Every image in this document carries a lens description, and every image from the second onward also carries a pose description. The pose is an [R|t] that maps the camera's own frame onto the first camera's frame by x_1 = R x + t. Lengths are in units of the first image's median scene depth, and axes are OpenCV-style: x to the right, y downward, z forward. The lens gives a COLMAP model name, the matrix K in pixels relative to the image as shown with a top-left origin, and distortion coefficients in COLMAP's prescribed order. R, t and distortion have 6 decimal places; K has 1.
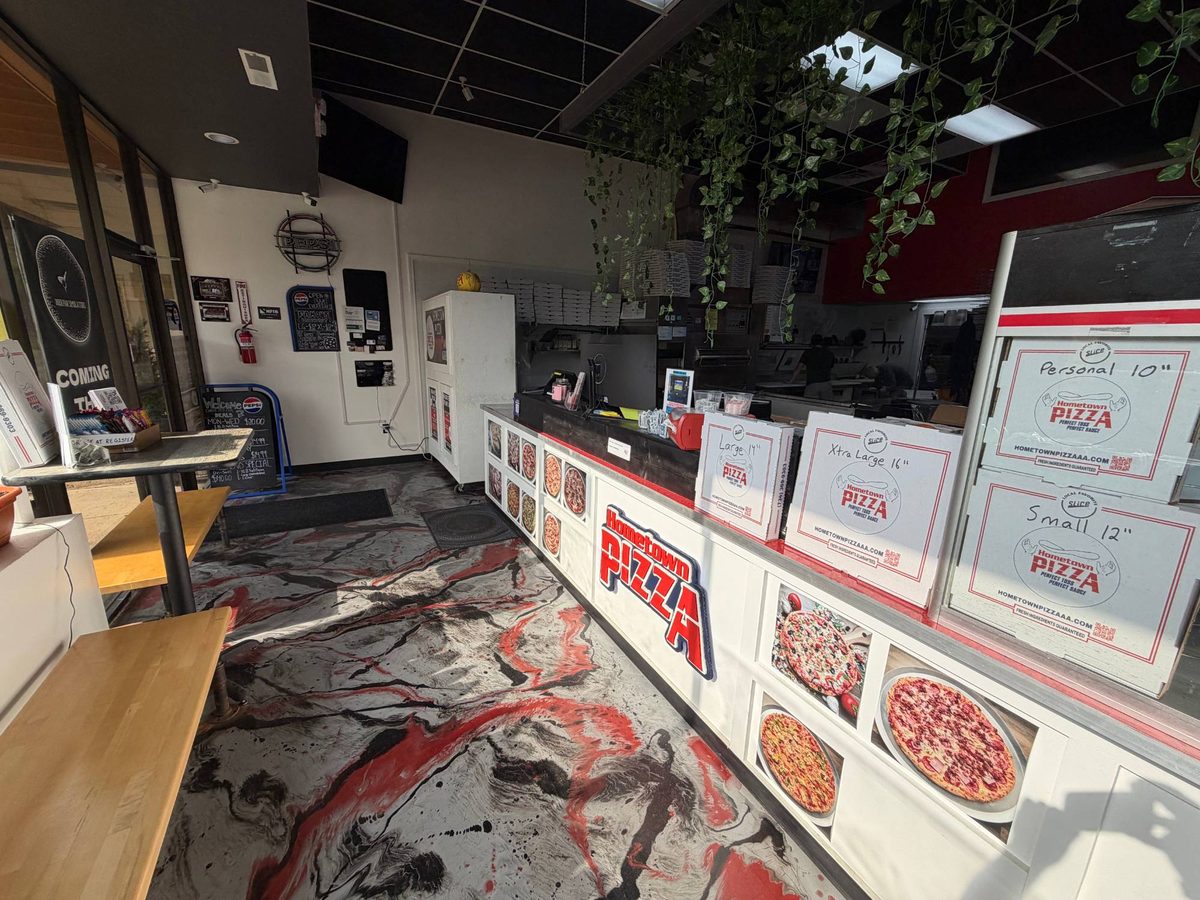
lens RADIAL K [[481.6, 0, 599.2], [0, 481.6, 453.8], [0, 0, 1]] dist [-0.003046, -0.000075]
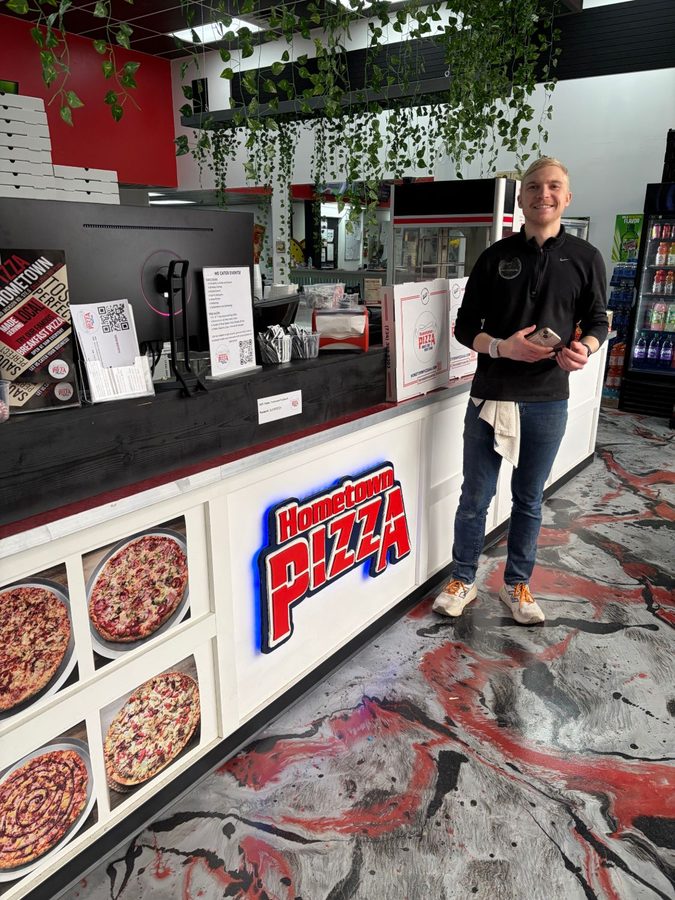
lens RADIAL K [[687.0, 0, 336.2], [0, 687.0, 453.2], [0, 0, 1]] dist [0.035442, -0.037580]
pose [[-0.441961, -0.282329, 0.851446, -0.820220], [0.190859, 0.897850, 0.396785, -0.317580], [-0.876495, 0.337870, -0.342929, 1.395951]]
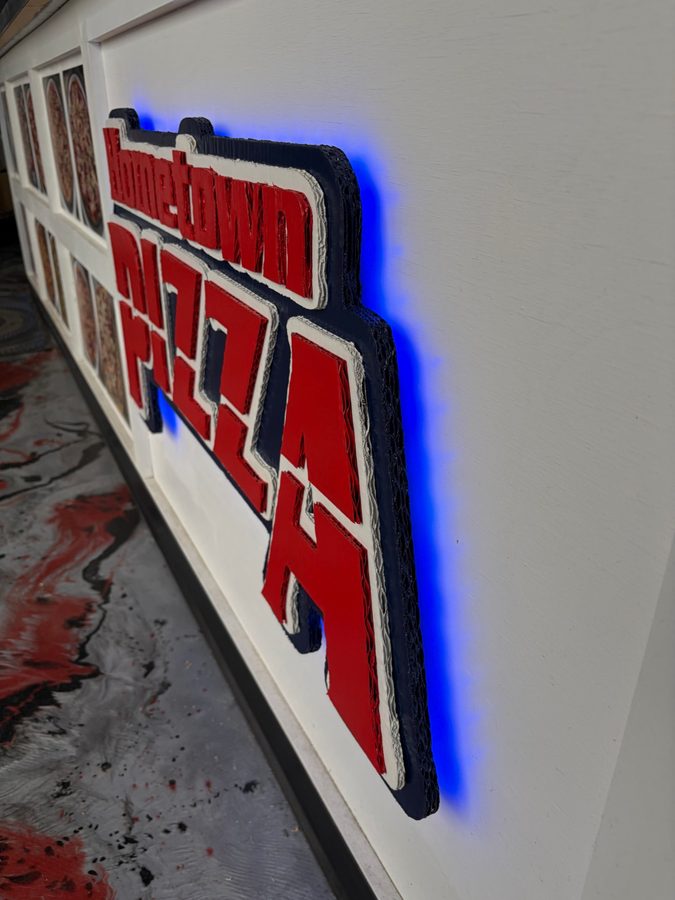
lens RADIAL K [[687.0, 0, 336.5], [0, 687.0, 449.1], [0, 0, 1]] dist [0.035442, -0.037580]
pose [[0.999611, -0.015289, -0.023340, 0.180006], [0.019935, 0.976618, 0.214058, 0.239980], [0.019521, -0.214440, 0.976542, 0.675559]]
